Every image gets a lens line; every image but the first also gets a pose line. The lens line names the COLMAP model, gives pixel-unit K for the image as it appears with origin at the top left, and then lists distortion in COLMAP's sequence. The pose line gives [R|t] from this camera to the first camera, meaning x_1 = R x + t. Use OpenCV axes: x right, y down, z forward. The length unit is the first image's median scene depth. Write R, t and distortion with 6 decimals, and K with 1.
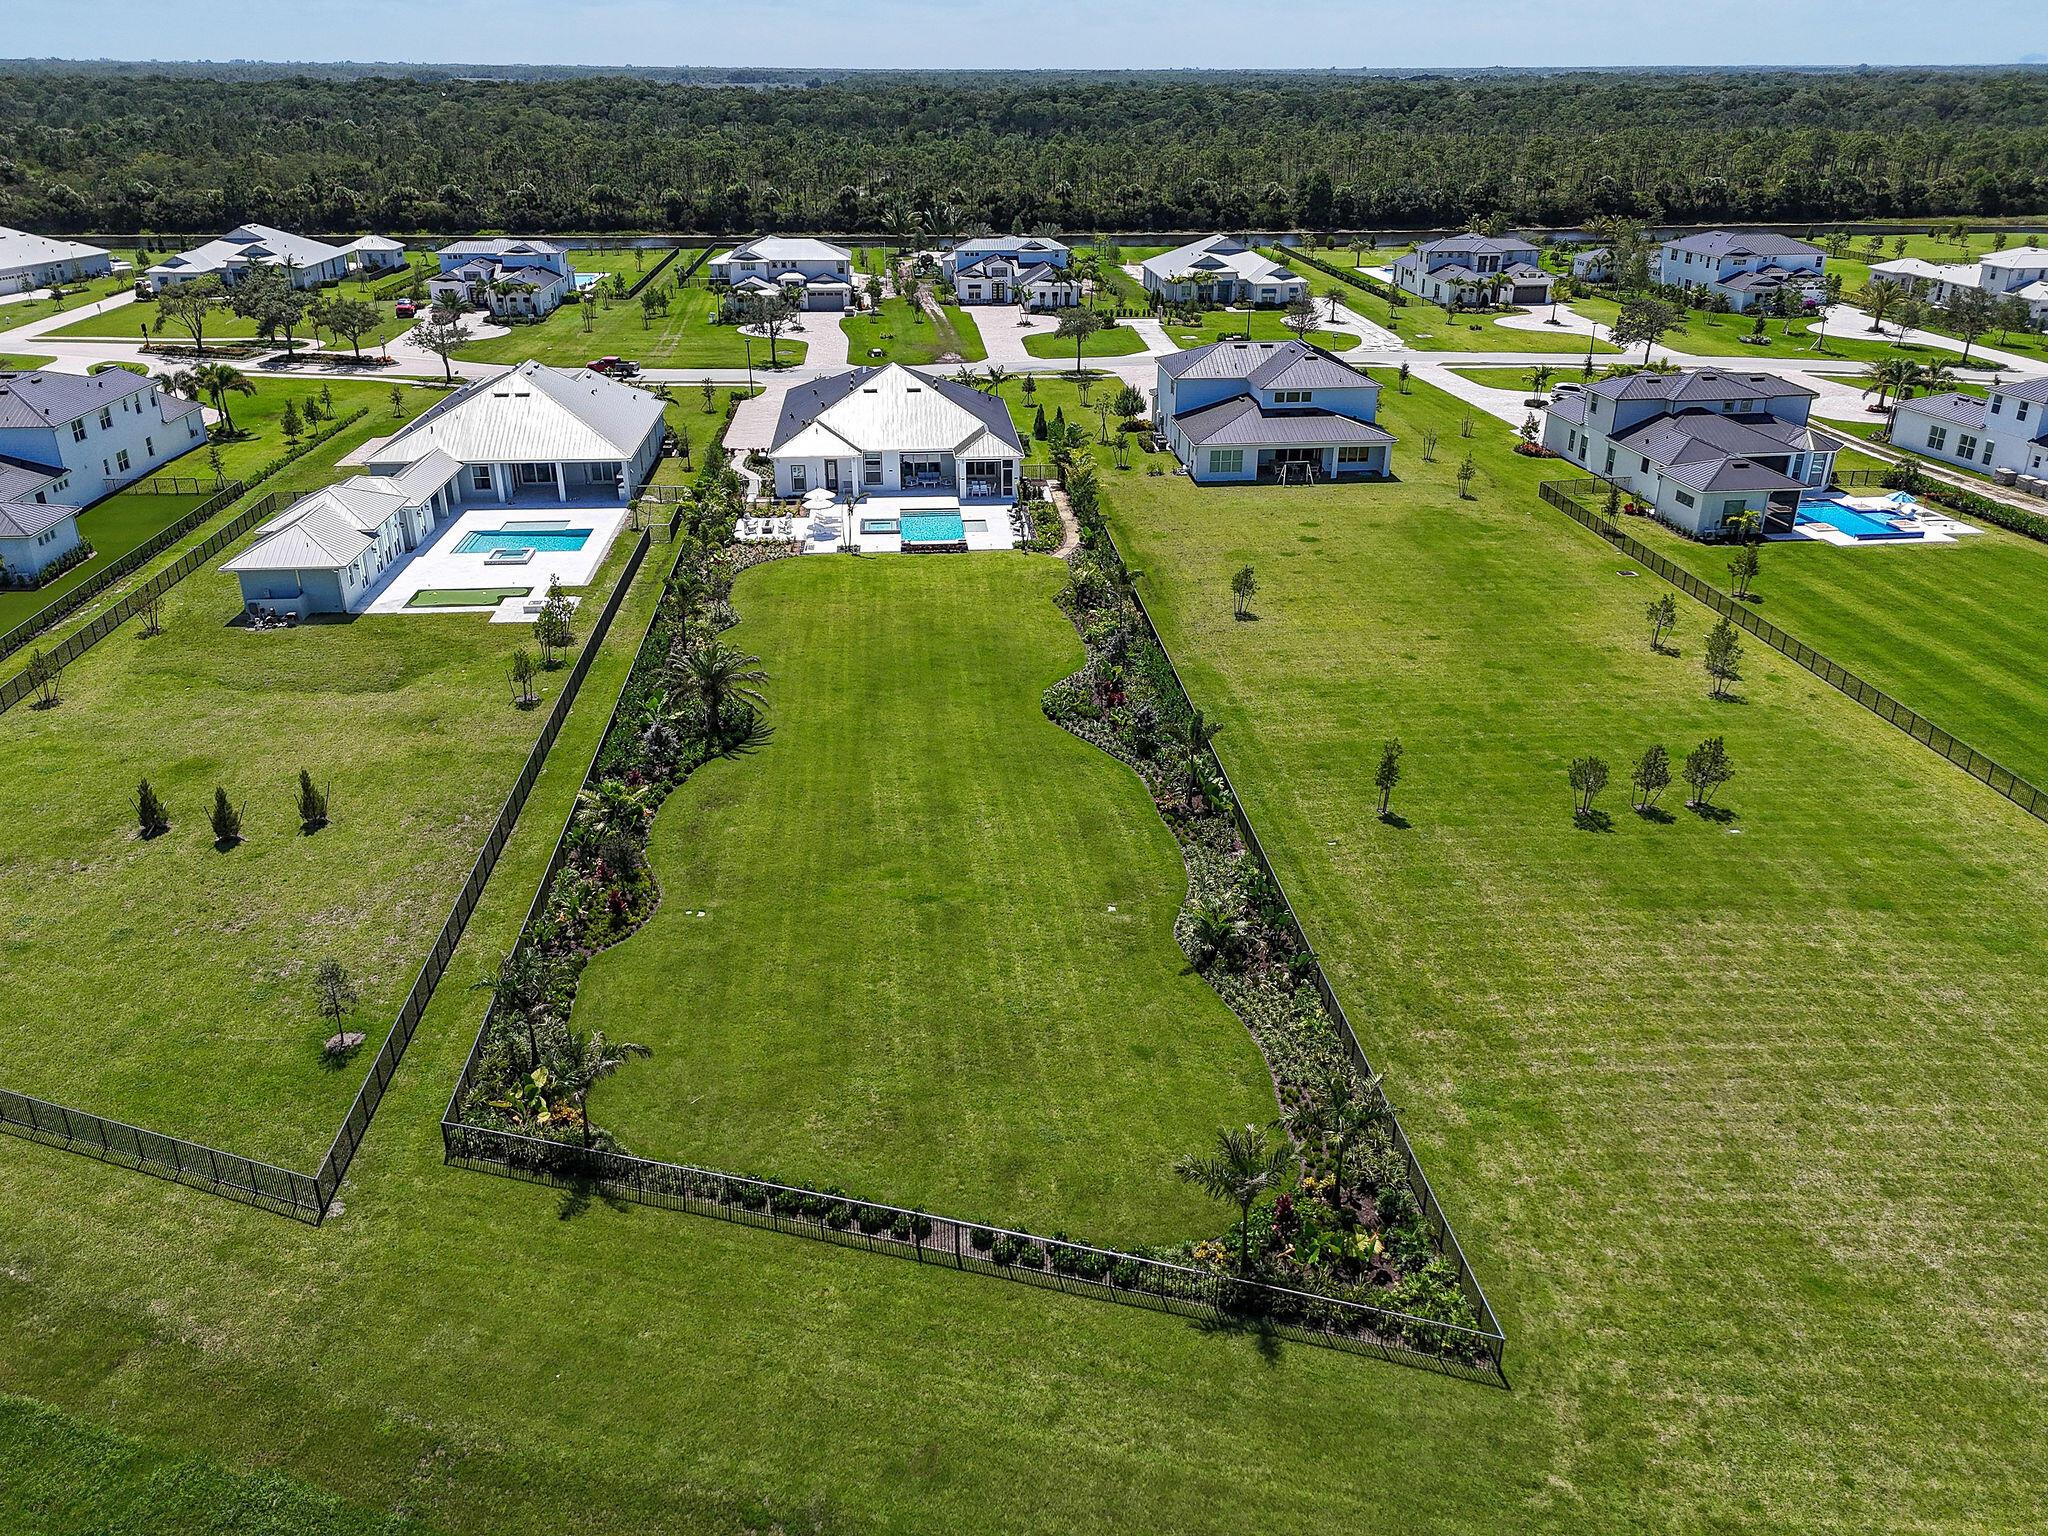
lens RADIAL K [[1507.6, 0, 1033.8], [0, 1507.6, 760.7], [0, 0, 1]] dist [0.065406, -0.049106]
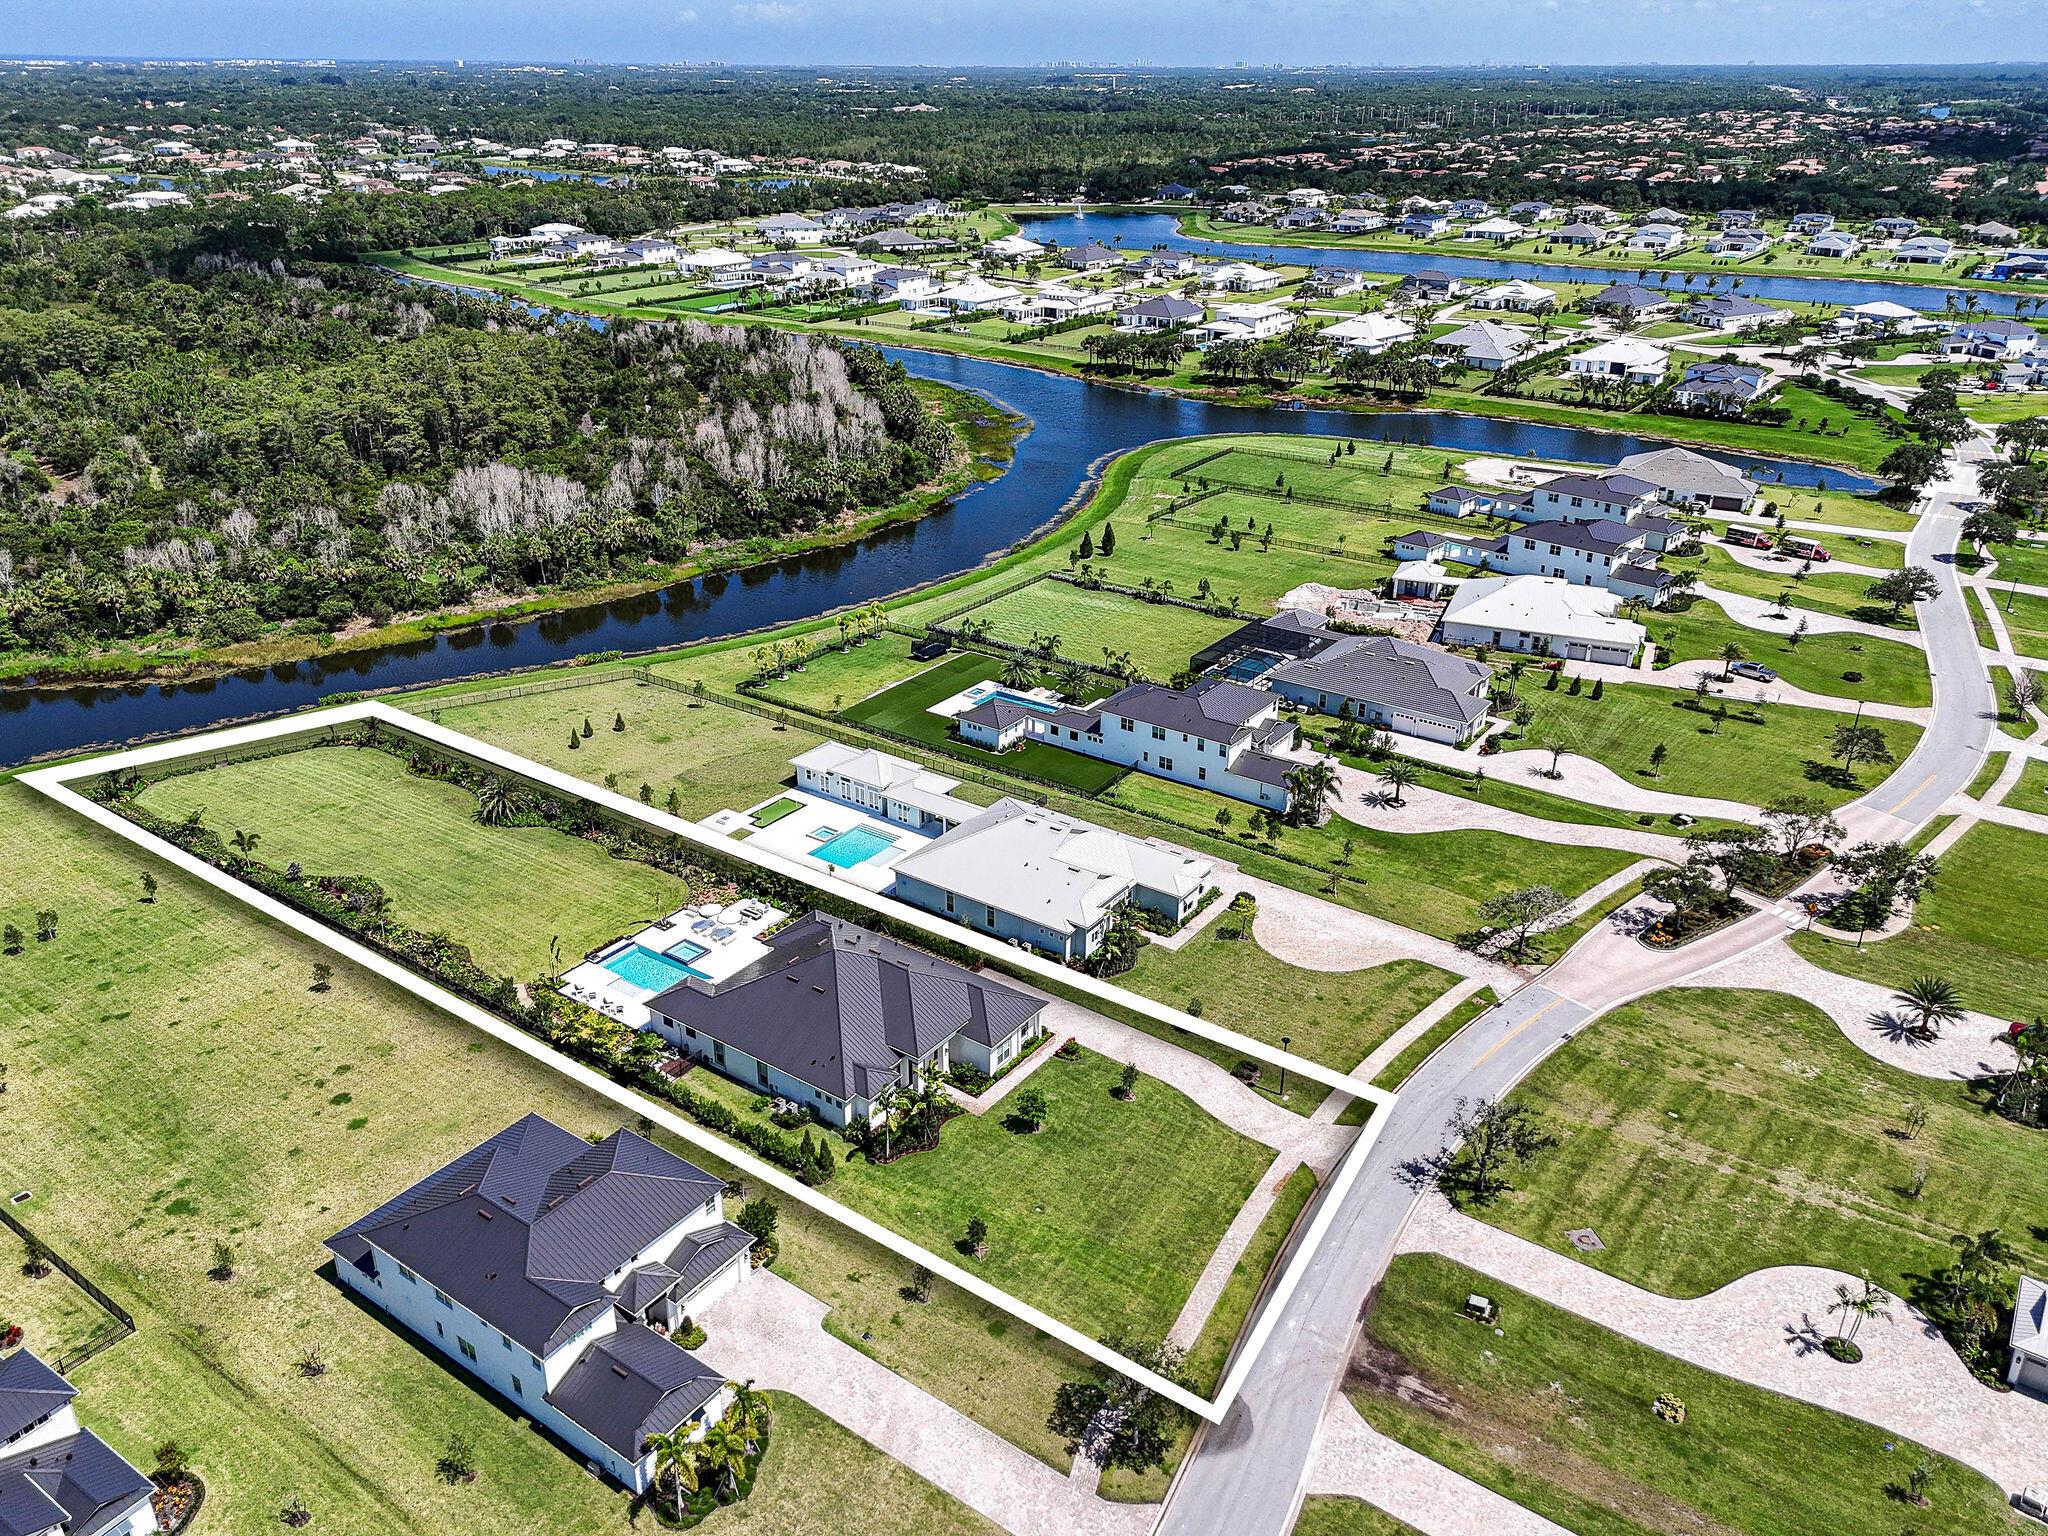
lens RADIAL K [[1507.6, 0, 1029.6], [0, 1507.6, 764.0], [0, 0, 1]] dist [0.065406, -0.049106]
pose [[-0.650181, 0.315613, -0.691124, 0.506504], [-0.318488, 0.712646, 0.625061, -1.086569], [0.689804, 0.626518, -0.362830, 1.475206]]
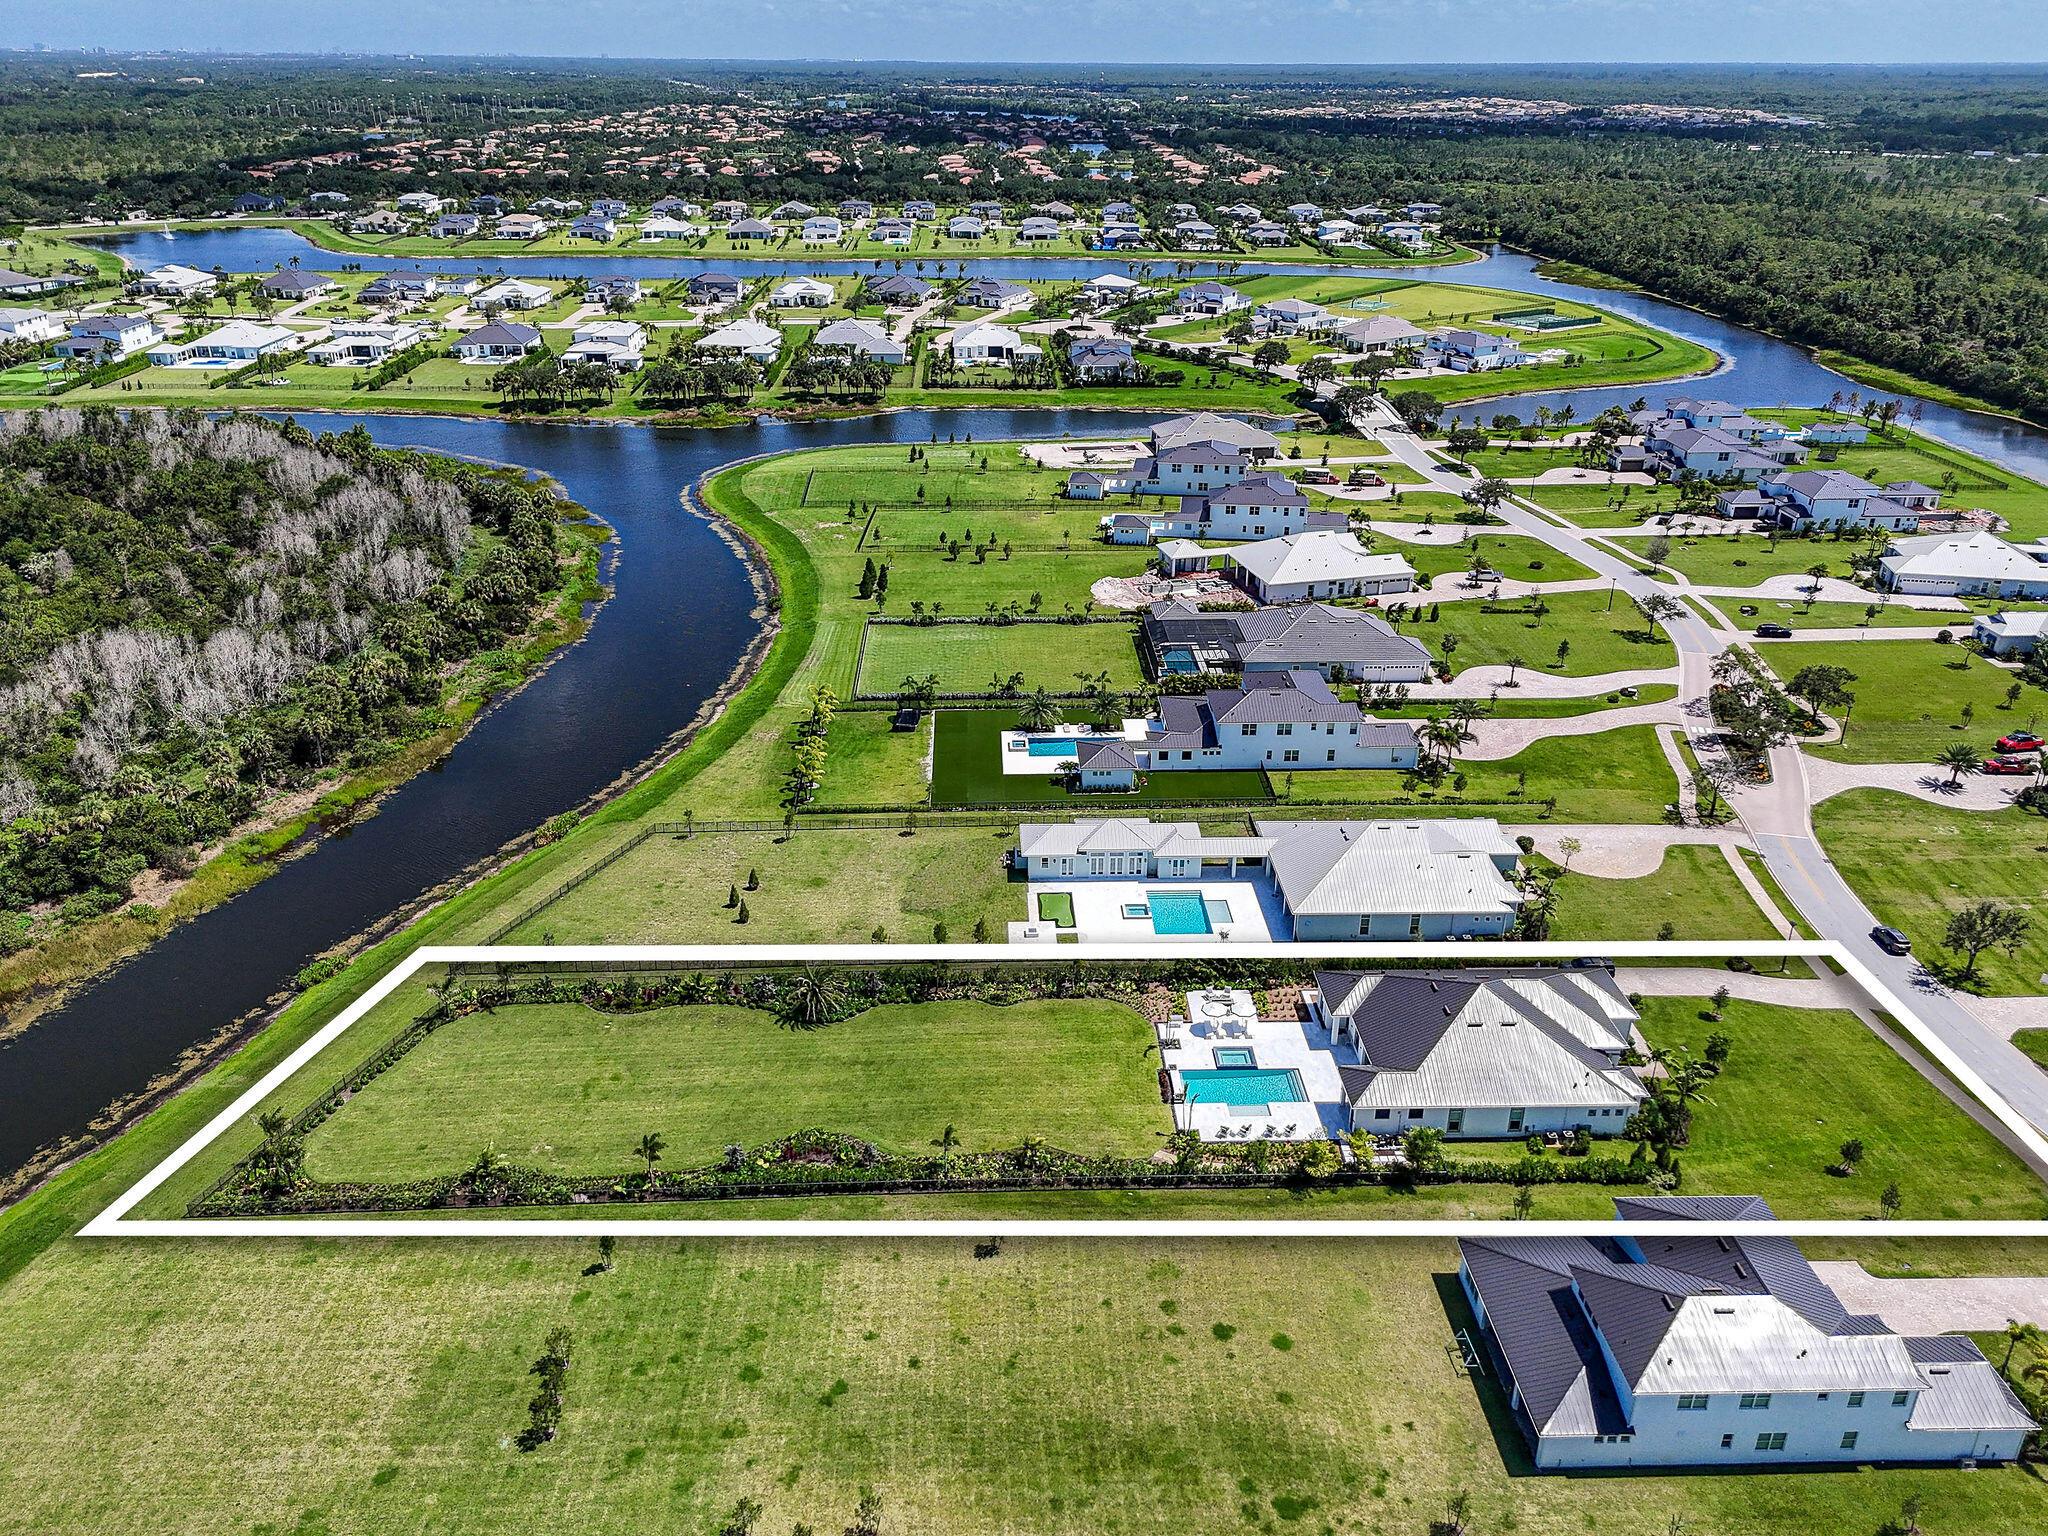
lens RADIAL K [[1507.6, 0, 1024.8], [0, 1507.6, 768.9], [0, 0, 1]] dist [0.065406, -0.049106]
pose [[-0.052796, 0.422235, -0.904948, 0.834370], [-0.418712, 0.813343, 0.403922, -0.708088], [0.906583, 0.400237, 0.133854, 0.570832]]
